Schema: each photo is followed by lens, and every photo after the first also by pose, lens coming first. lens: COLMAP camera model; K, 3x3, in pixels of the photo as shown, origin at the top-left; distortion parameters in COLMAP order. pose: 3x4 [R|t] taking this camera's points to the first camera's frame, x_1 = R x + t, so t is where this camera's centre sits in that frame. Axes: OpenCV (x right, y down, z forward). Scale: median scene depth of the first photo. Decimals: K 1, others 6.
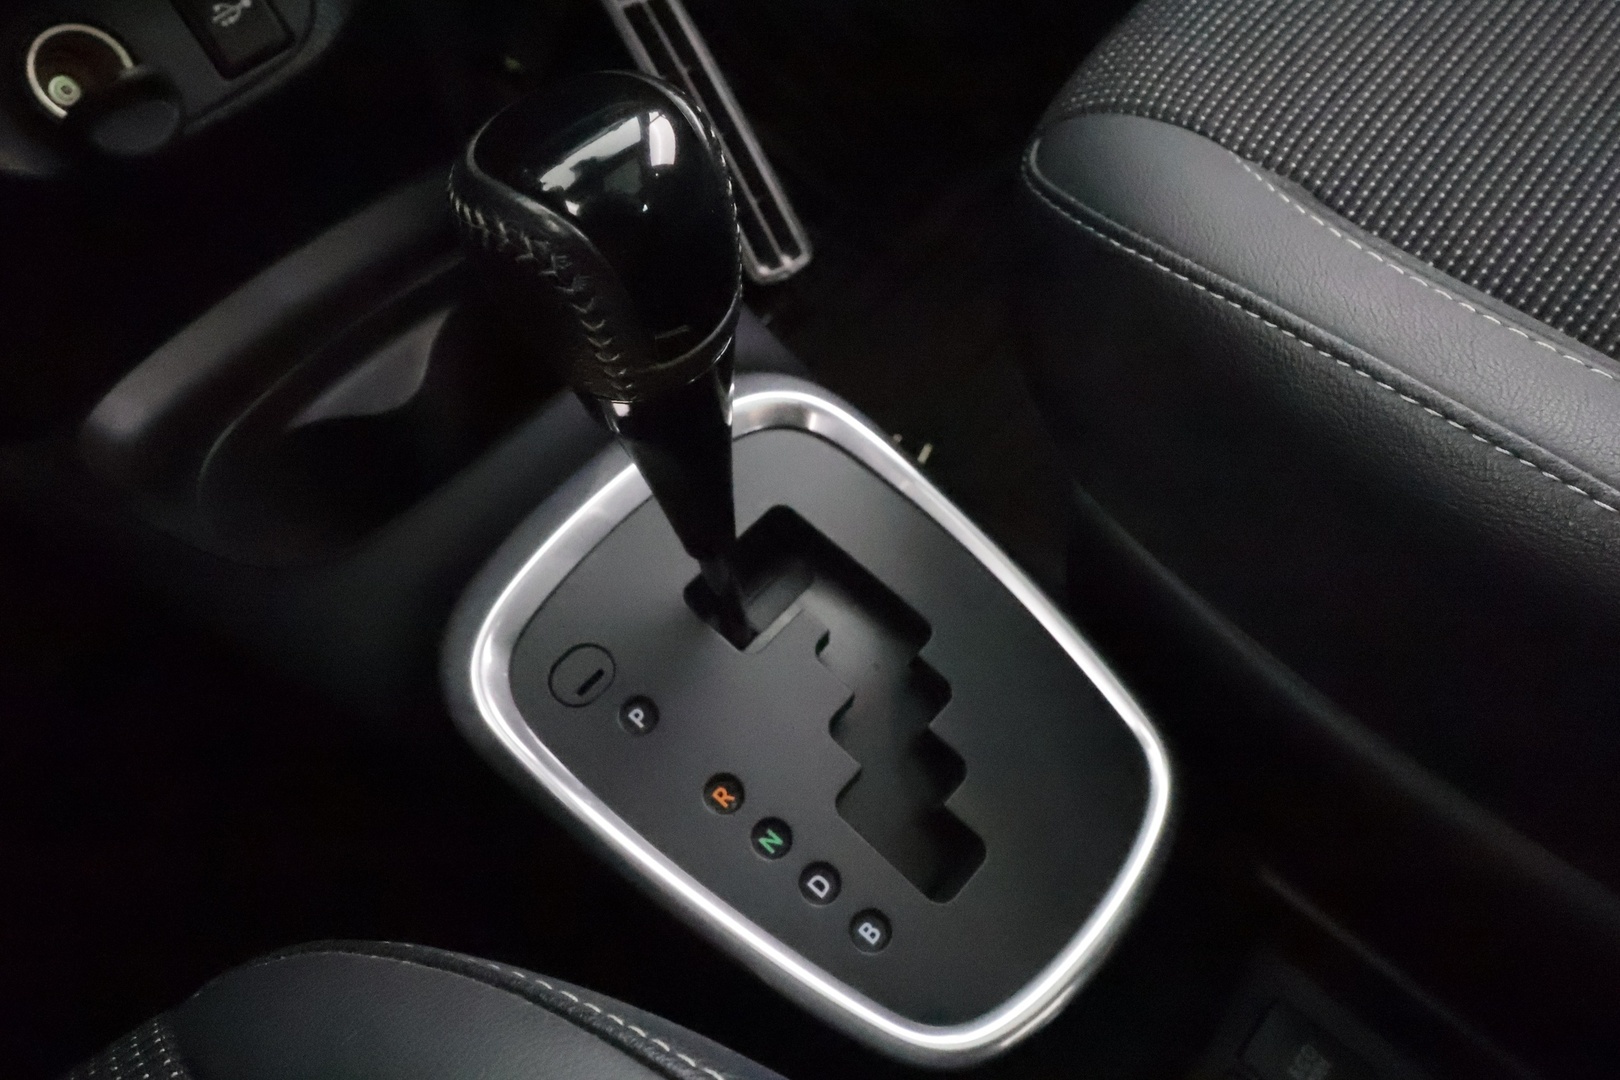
lens RADIAL K [[1287.1, 0, 811.9], [0, 1287.1, 548.2], [0, 0, 1]] dist [-0.003323, -0.000747]
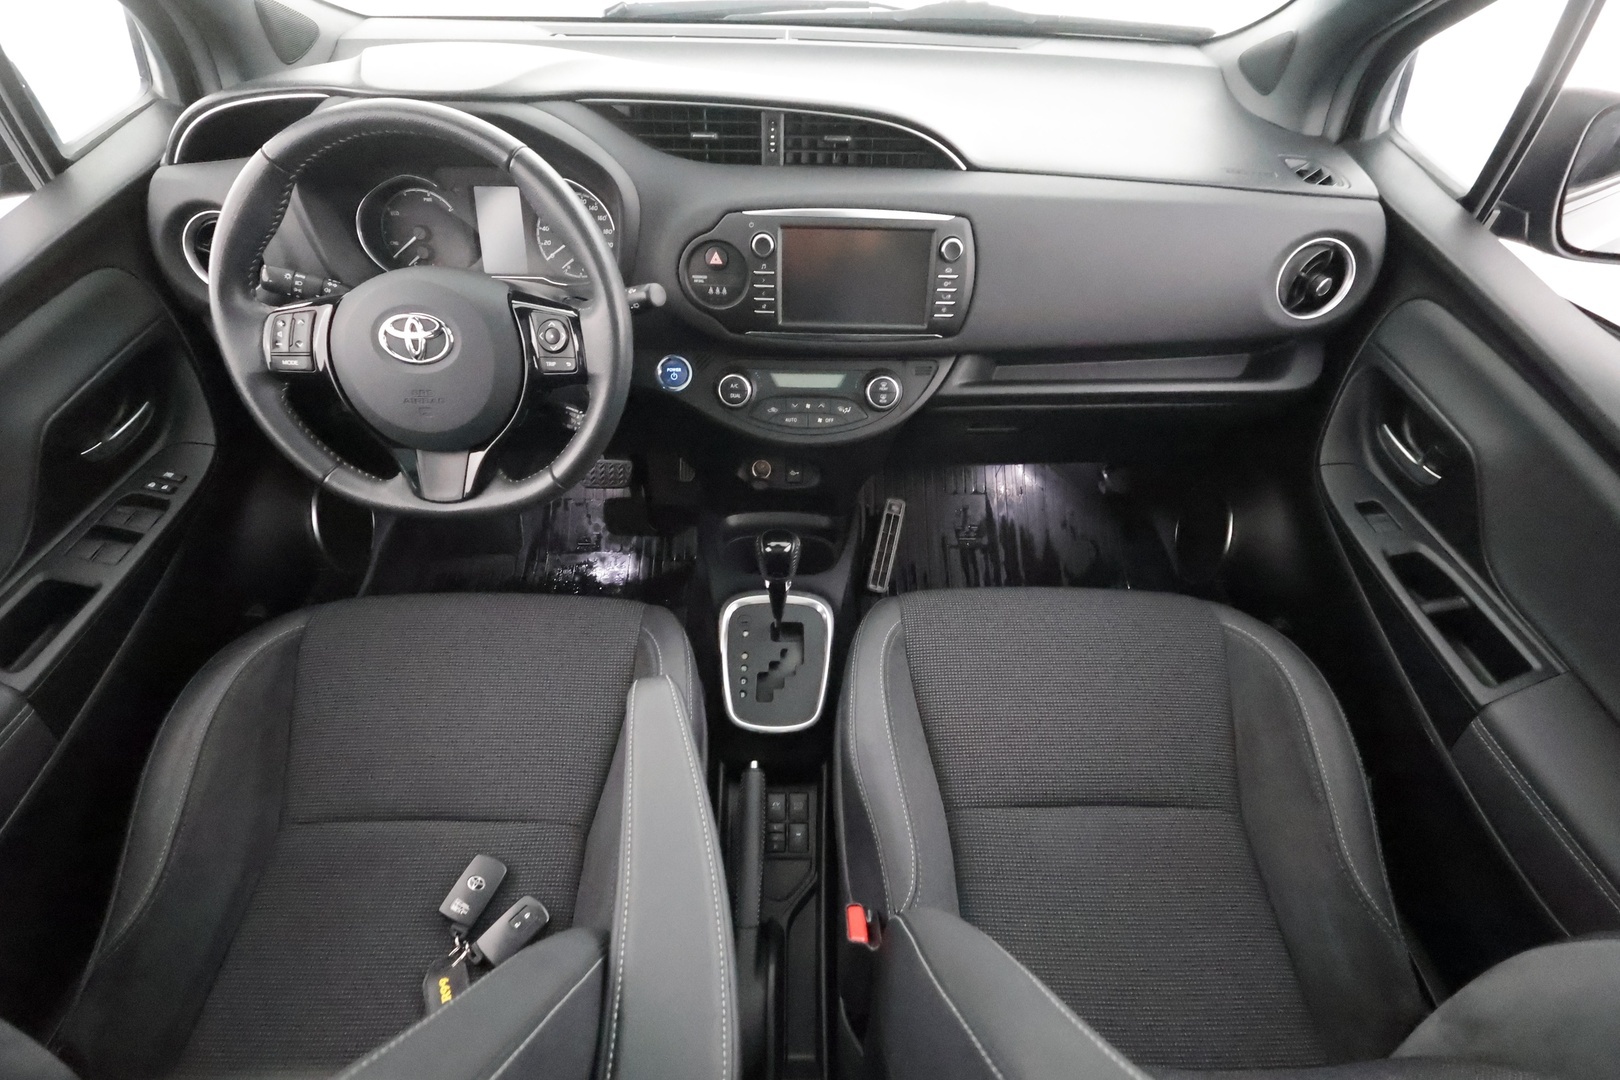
lens RADIAL K [[761.7, 0, 813.0], [0, 761.7, 547.5], [0, 0, 1]] dist [-0.003827, -0.000080]
pose [[0.643163, 0.600982, -0.474512, 1.196887], [-0.670993, 0.740901, 0.028892, -0.369371], [0.368930, 0.299812, 0.879775, -1.511532]]
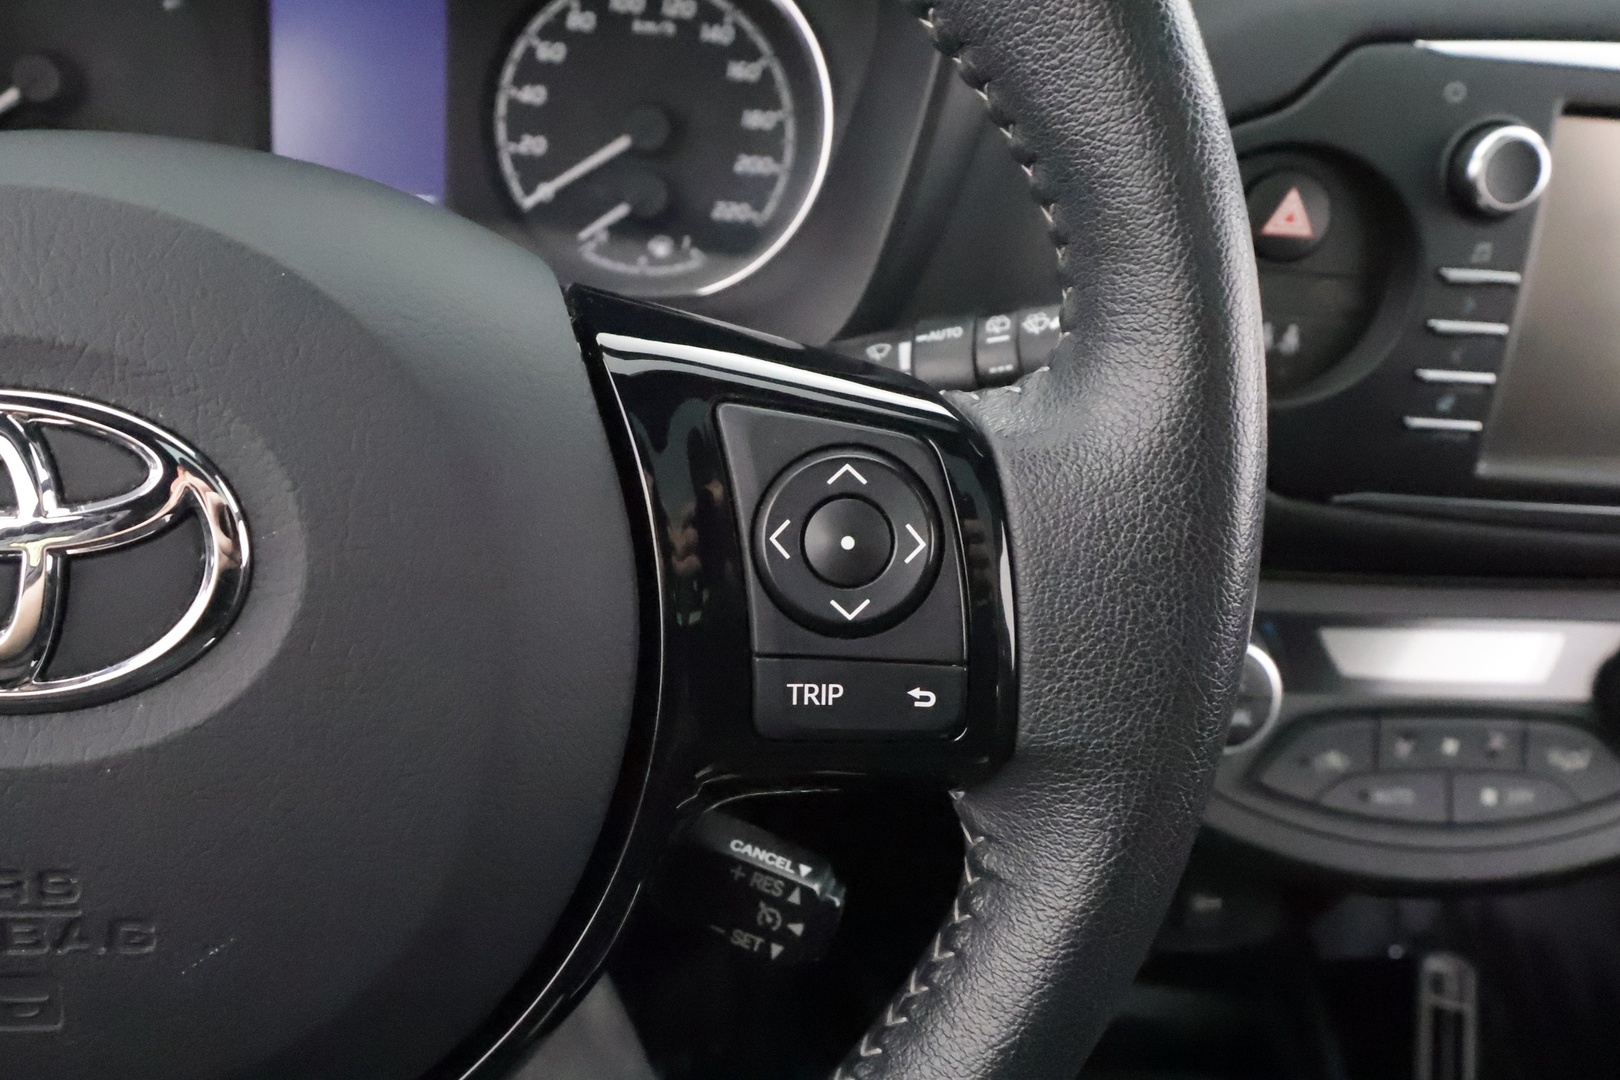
lens RADIAL K [[1287.1, 0, 811.9], [0, 1287.1, 548.2], [0, 0, 1]] dist [-0.003323, -0.000747]
pose [[0.700148, 0.518717, -0.490637, -0.288153], [-0.666576, 0.721128, -0.188816, -0.135119], [0.255870, 0.459246, 0.850661, -0.647012]]
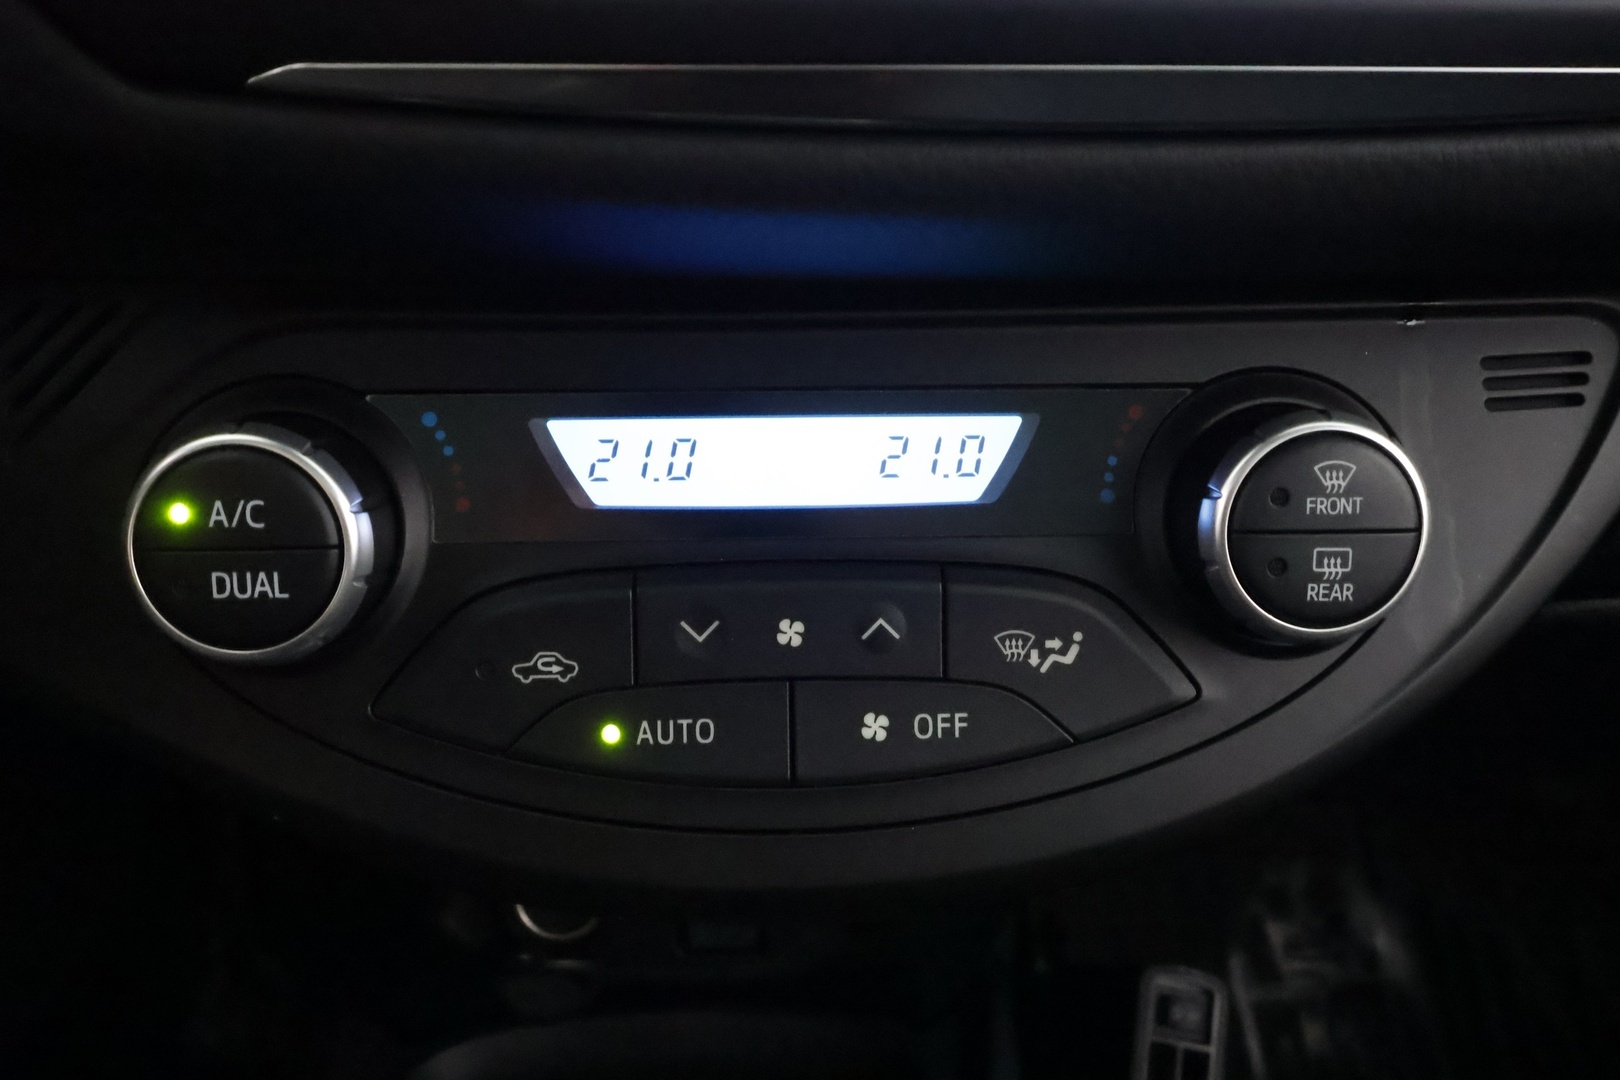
lens RADIAL K [[1287.1, 0, 811.9], [0, 1287.1, 548.2], [0, 0, 1]] dist [-0.003323, -0.000747]
pose [[0.671733, 0.509165, -0.538076, -0.032595], [-0.648724, 0.755019, -0.095414, -0.623421], [0.357676, 0.413156, 0.837479, 0.108522]]
